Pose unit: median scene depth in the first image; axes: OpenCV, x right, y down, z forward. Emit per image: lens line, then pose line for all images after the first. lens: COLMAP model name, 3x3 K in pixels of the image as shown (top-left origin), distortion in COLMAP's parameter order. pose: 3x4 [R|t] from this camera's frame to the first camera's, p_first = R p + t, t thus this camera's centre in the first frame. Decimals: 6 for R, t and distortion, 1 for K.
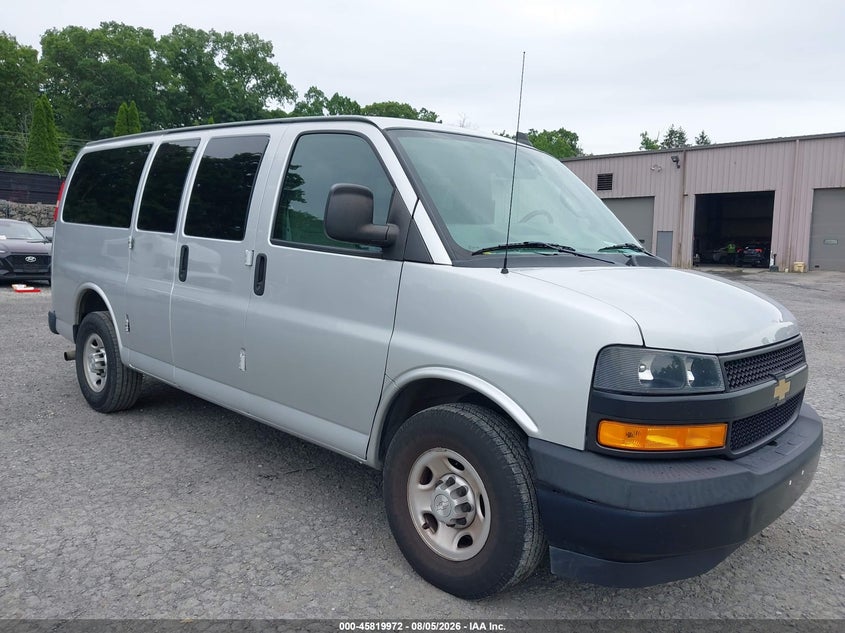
lens RADIAL K [[680.8, 0, 428.1], [0, 680.8, 318.3], [0, 0, 1]] dist [0.058889, -0.052062]
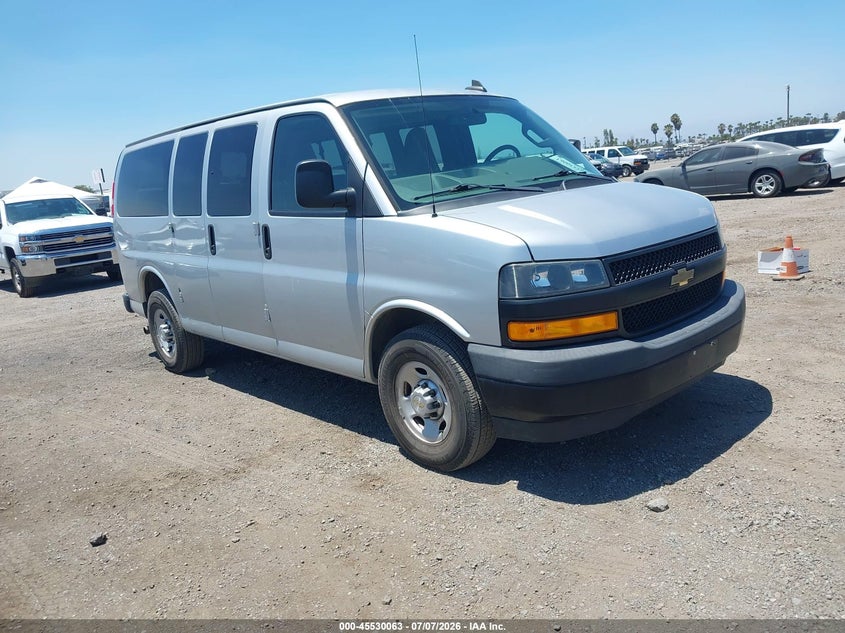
lens RADIAL K [[680.8, 0, 438.5], [0, 680.8, 324.8], [0, 0, 1]] dist [0.058889, -0.052062]
pose [[0.984379, -0.134637, -0.113448, 0.207582], [0.146214, 0.984106, 0.100781, 0.003400], [0.098076, -0.115794, 0.988419, -0.221908]]
